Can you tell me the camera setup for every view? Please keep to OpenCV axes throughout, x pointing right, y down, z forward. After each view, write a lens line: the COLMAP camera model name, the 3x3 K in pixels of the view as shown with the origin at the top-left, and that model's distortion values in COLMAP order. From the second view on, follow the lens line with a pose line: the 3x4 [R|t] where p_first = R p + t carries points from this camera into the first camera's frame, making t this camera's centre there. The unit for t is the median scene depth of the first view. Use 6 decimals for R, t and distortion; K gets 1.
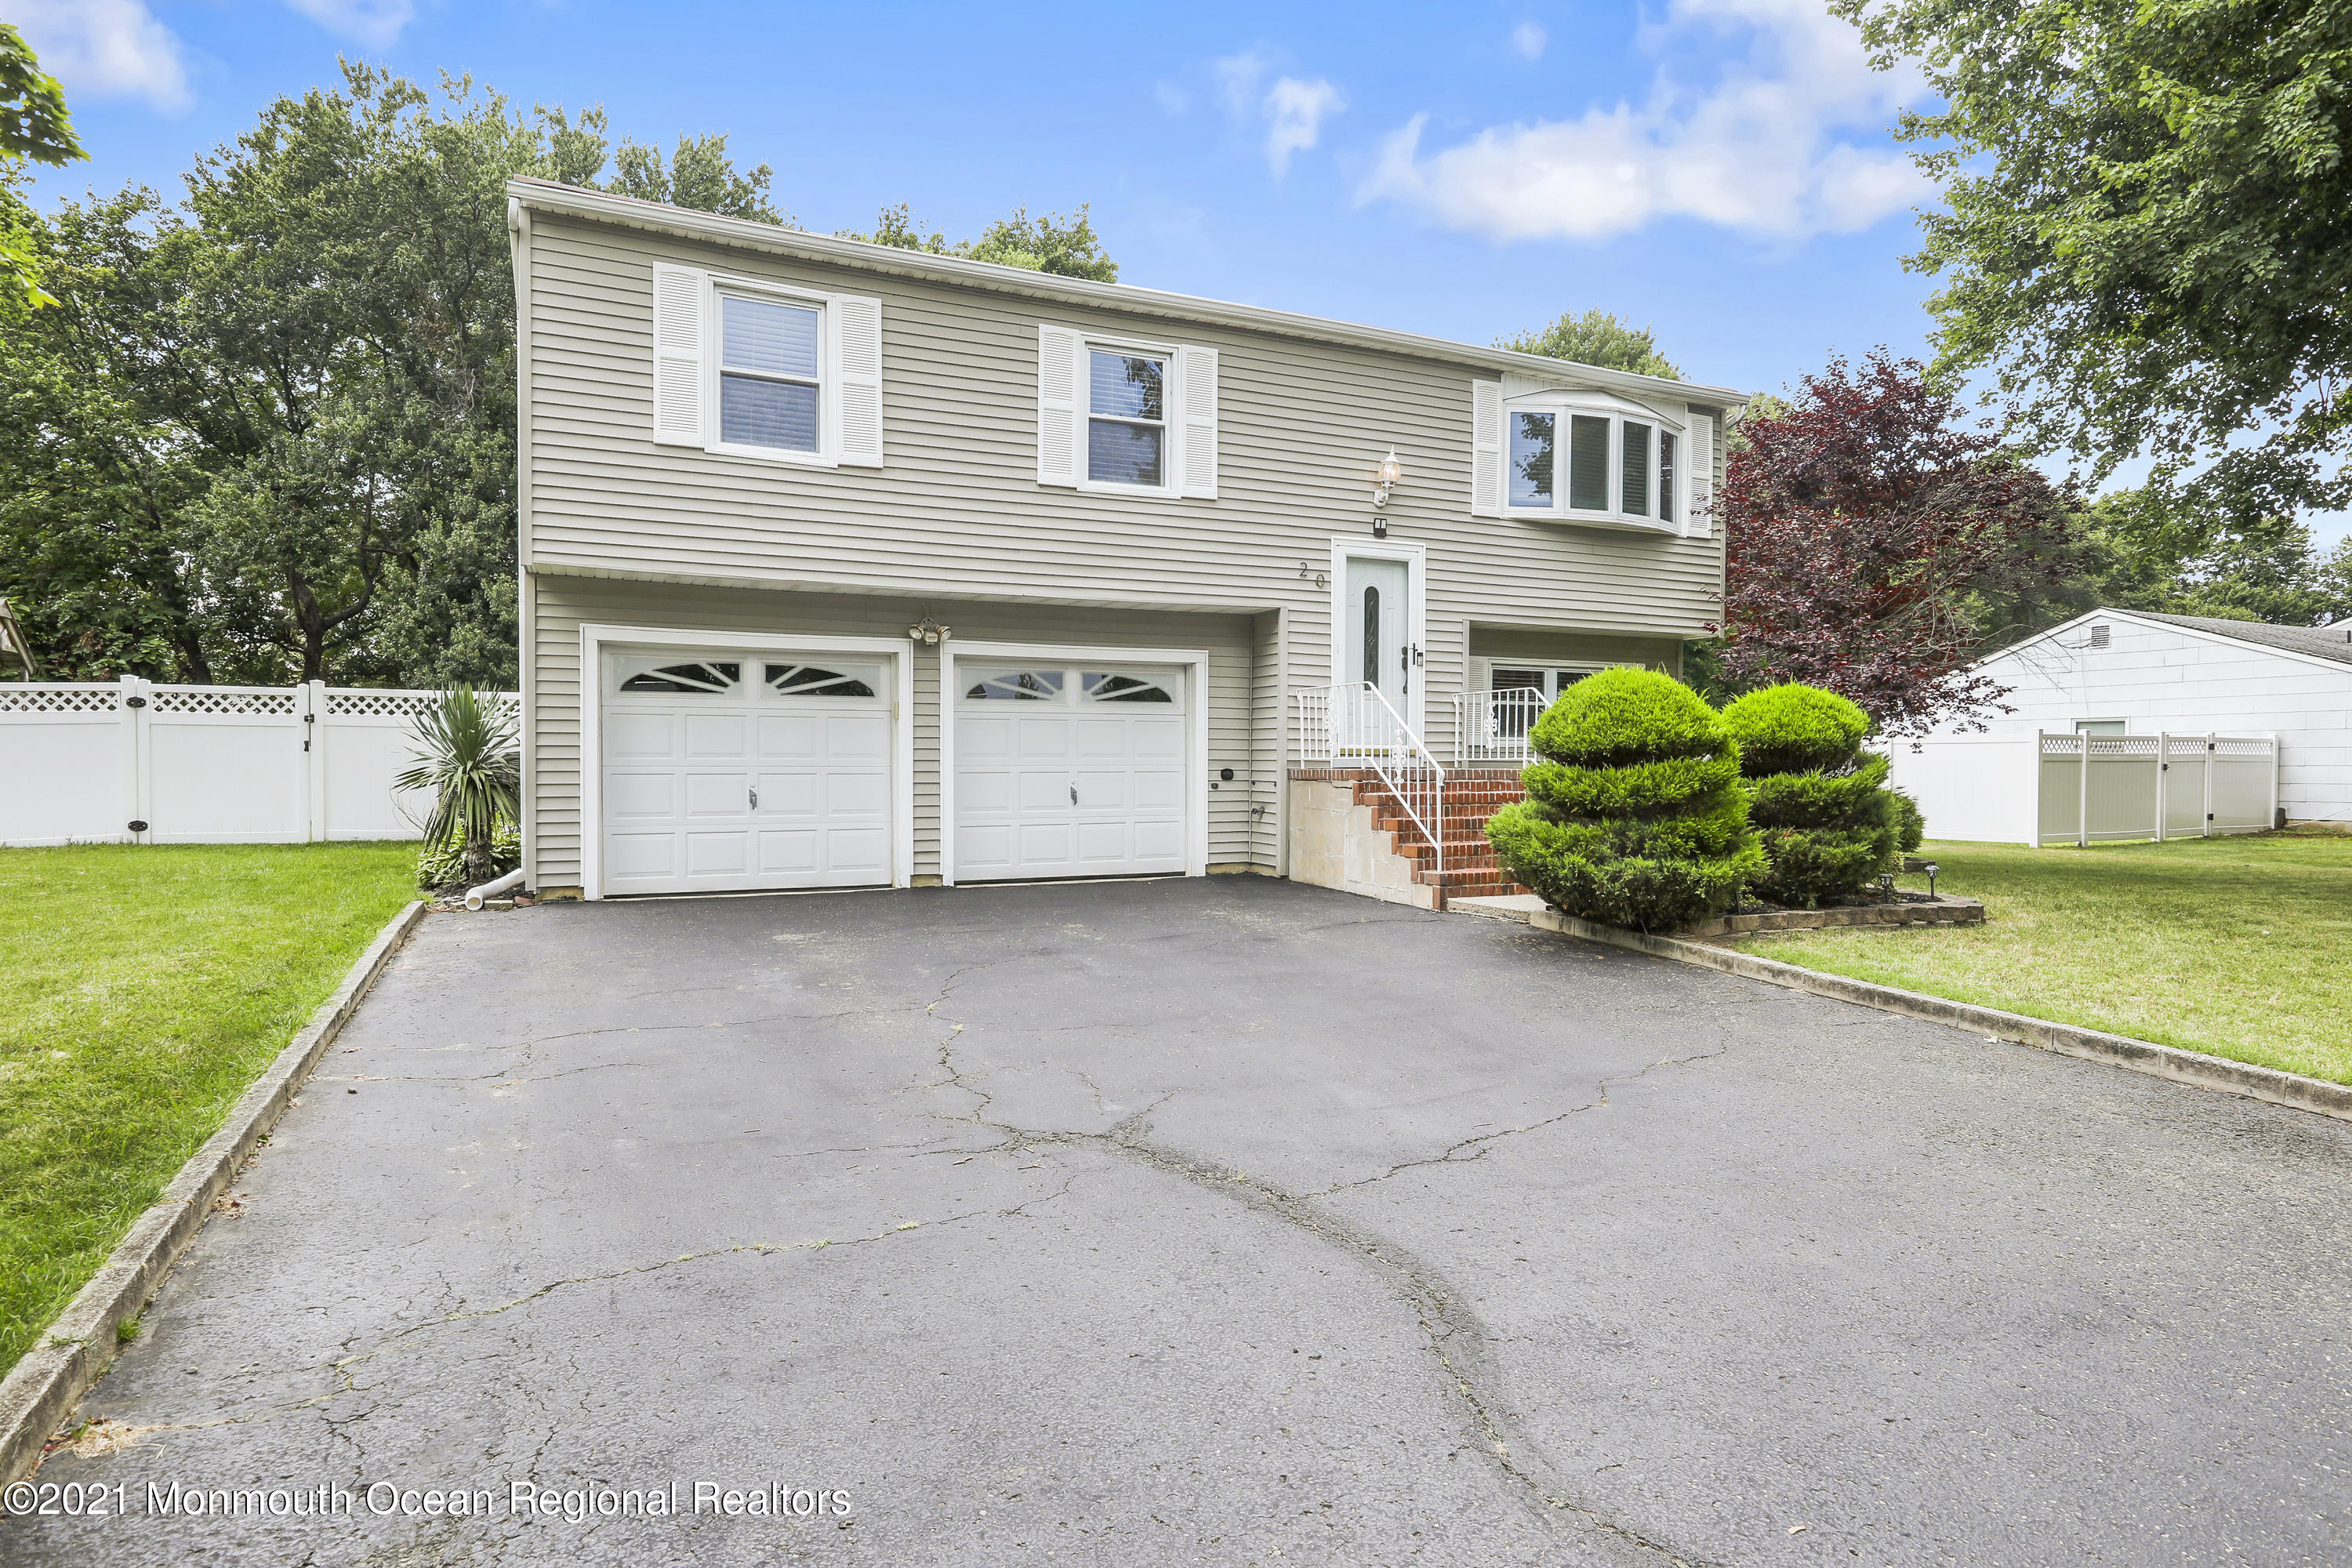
lens RADIAL K [[1365.4, 0, 1216.3], [0, 1365.4, 783.1], [0, 0, 1]] dist [-0.002547, 0.000269]
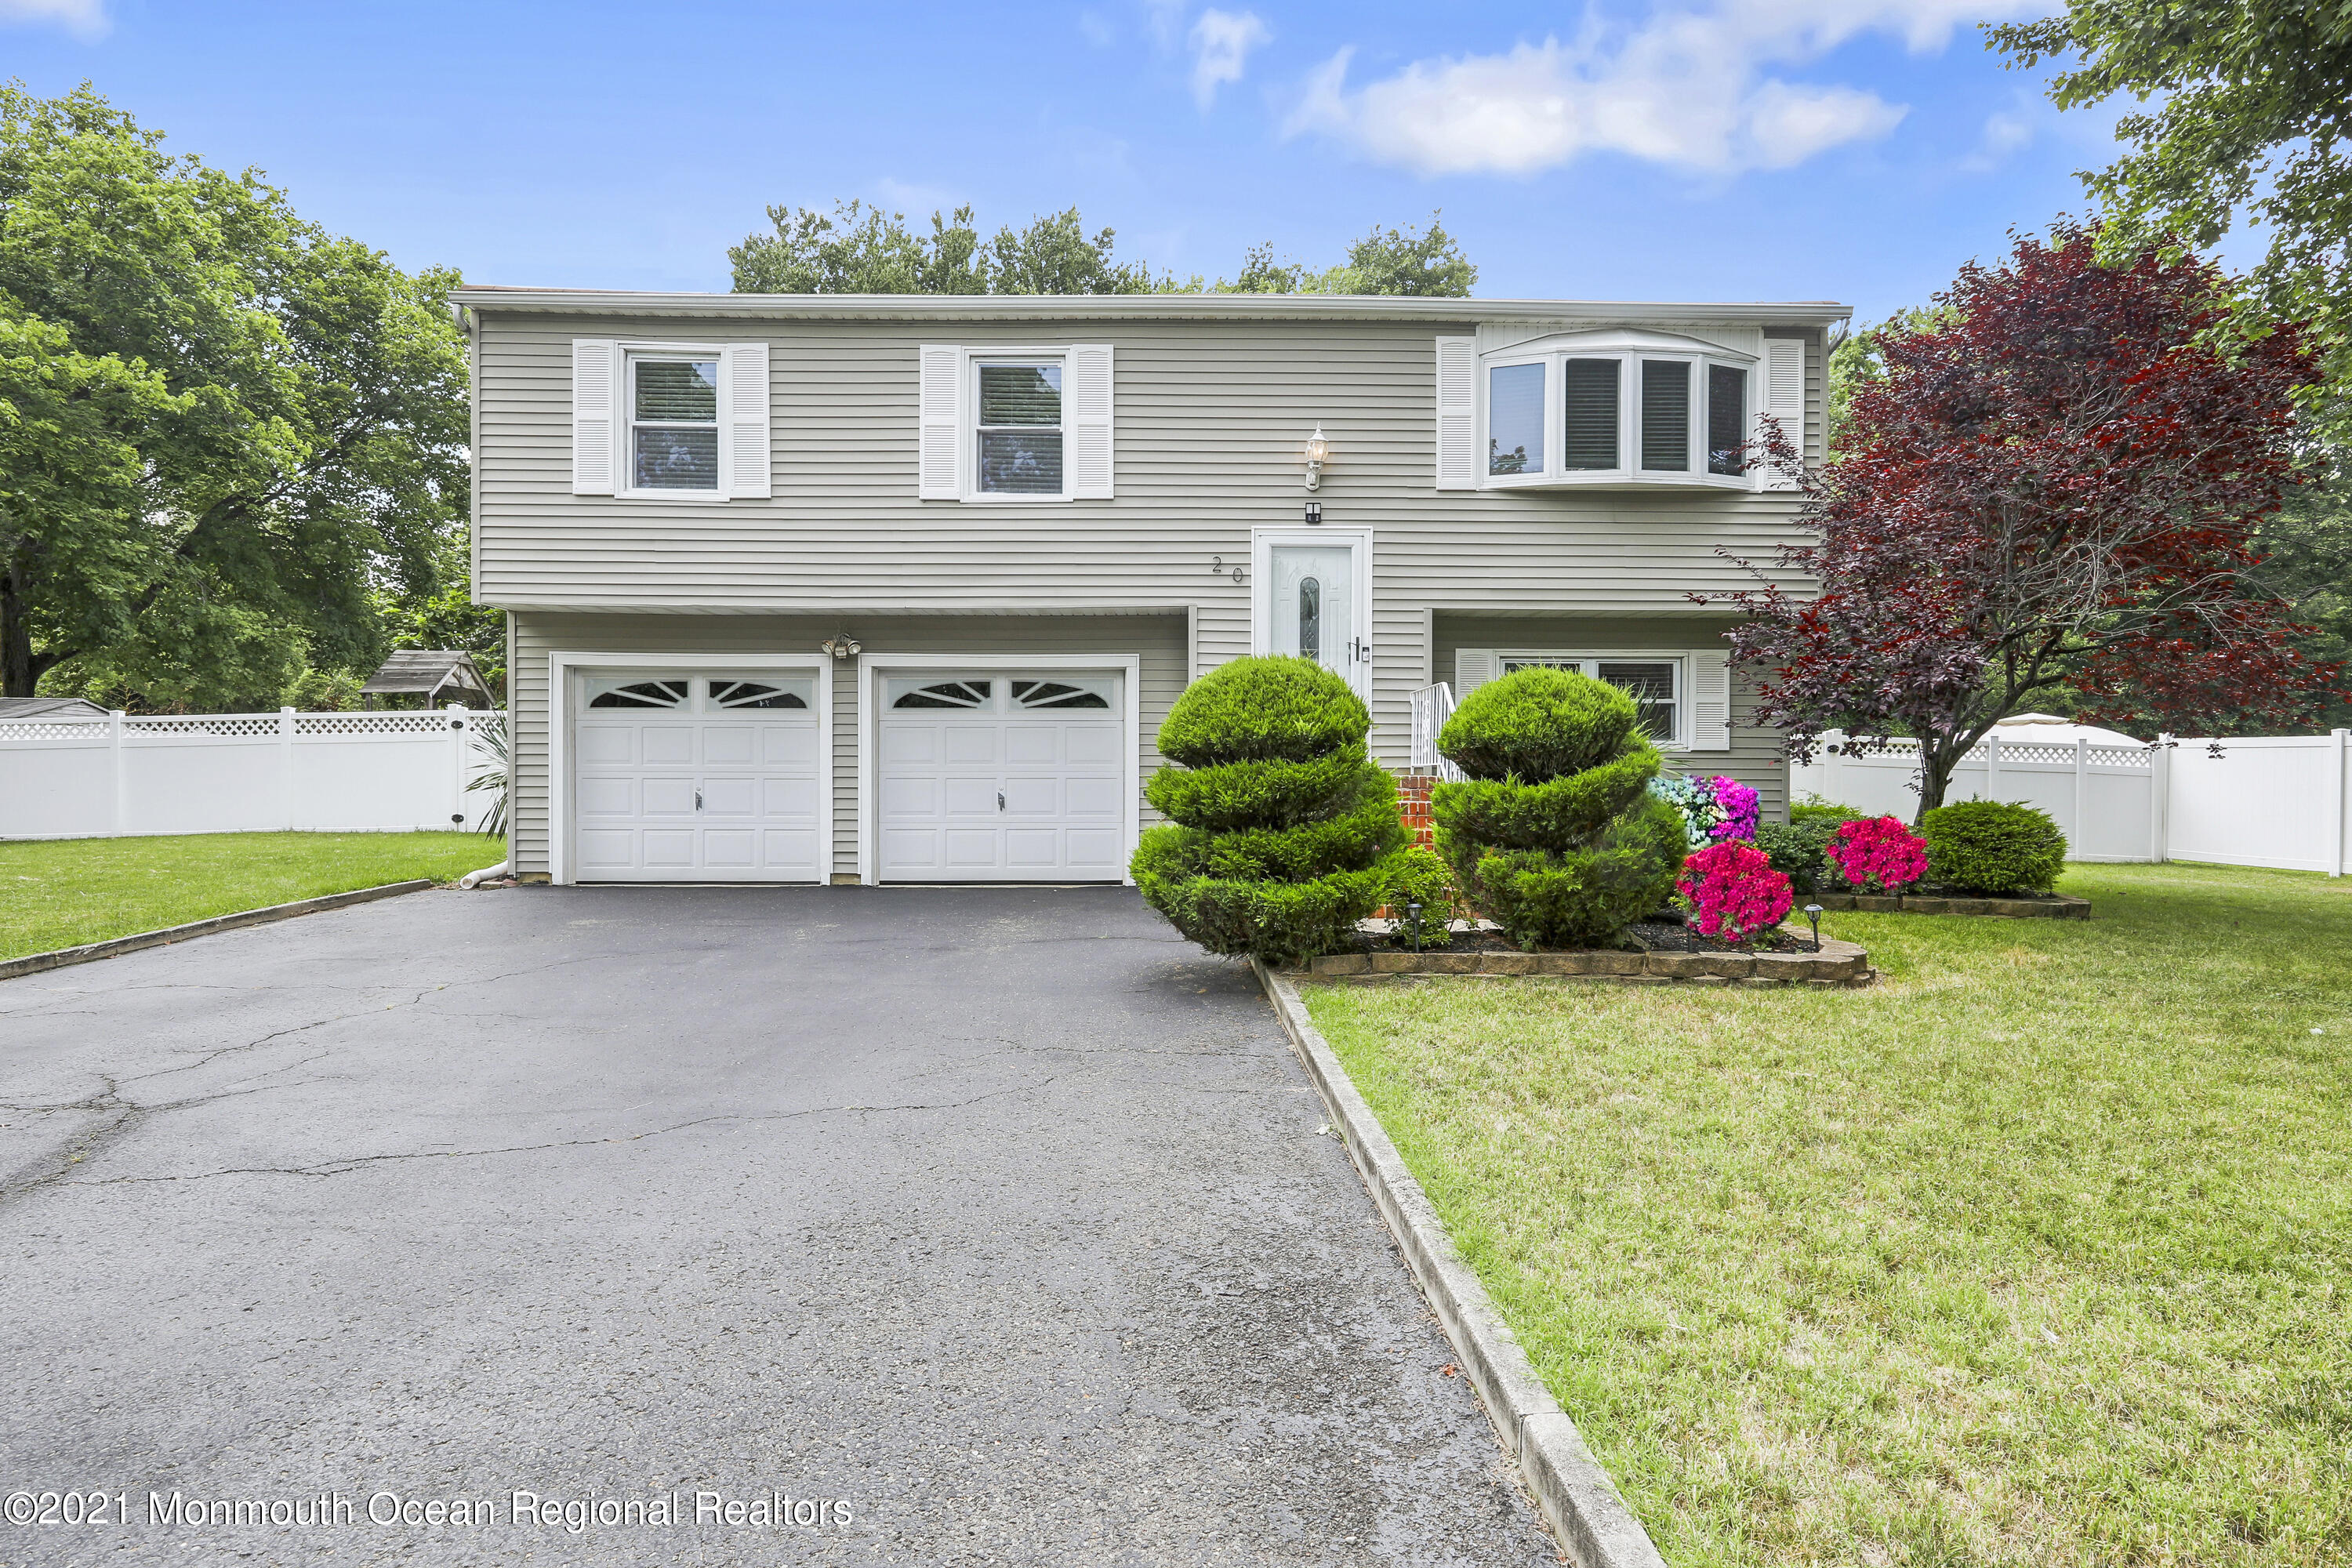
lens RADIAL K [[1325.0, 0, 1176.0], [0, 1325.0, 784.0], [0, 0, 1]] dist [-0.002826, -0.000252]
pose [[0.901310, 0.004013, -0.433157, 0.465699], [-0.007546, 0.999951, -0.006438, 0.001587], [0.433109, 0.009071, 0.901296, 0.175327]]
